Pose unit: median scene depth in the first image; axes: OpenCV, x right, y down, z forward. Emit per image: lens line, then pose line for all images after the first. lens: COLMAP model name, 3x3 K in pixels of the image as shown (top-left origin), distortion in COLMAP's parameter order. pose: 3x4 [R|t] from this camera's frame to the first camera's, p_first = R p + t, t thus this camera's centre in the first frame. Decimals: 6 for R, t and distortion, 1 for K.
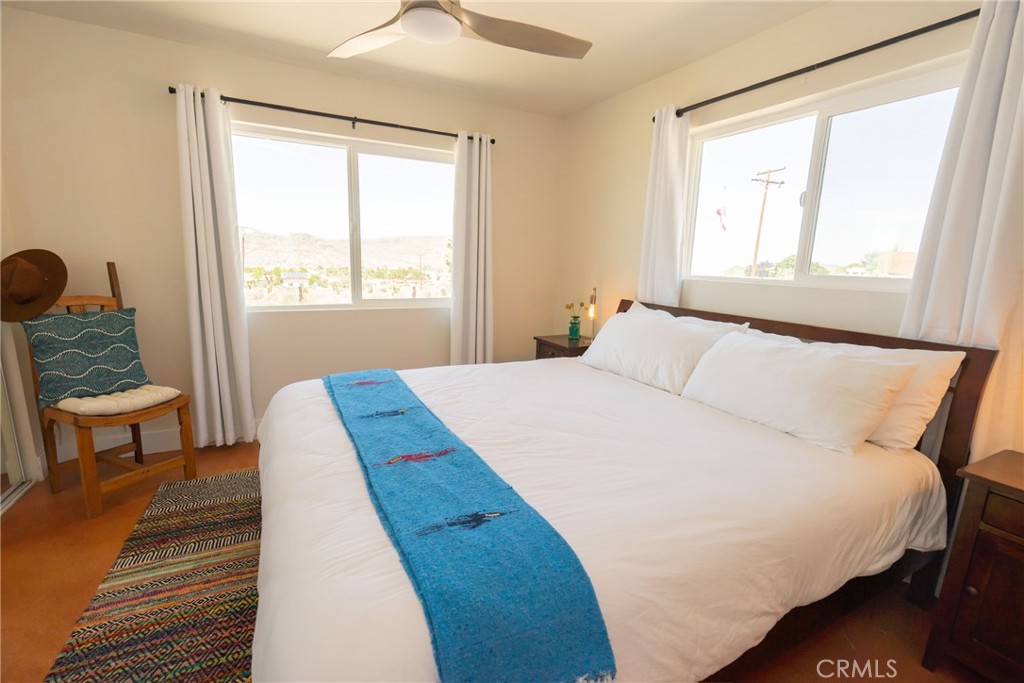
lens RADIAL K [[455.3, 0, 512.0], [0, 455.3, 341.5], [0, 0, 1]] dist [-0.001112, -0.000544]
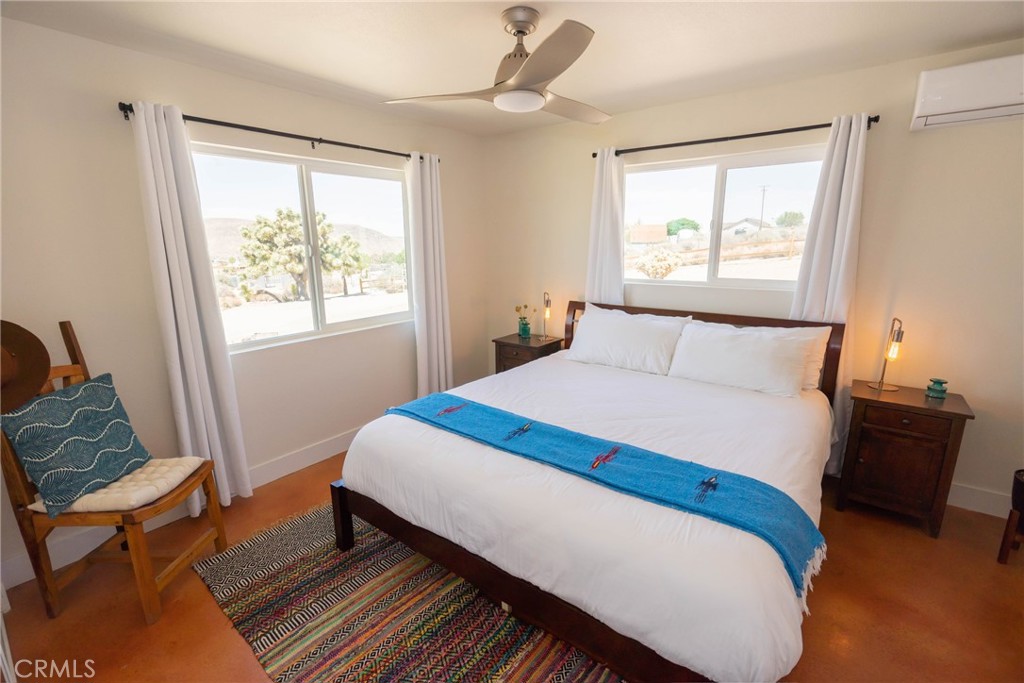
lens RADIAL K [[455.3, 0, 512.0], [0, 455.3, 341.5], [0, 0, 1]] dist [-0.001112, -0.000544]
pose [[0.908993, -0.128332, 0.396563, -0.540807], [0.110971, 0.991595, 0.066524, -0.116544], [-0.401767, -0.016463, 0.915594, -0.055743]]
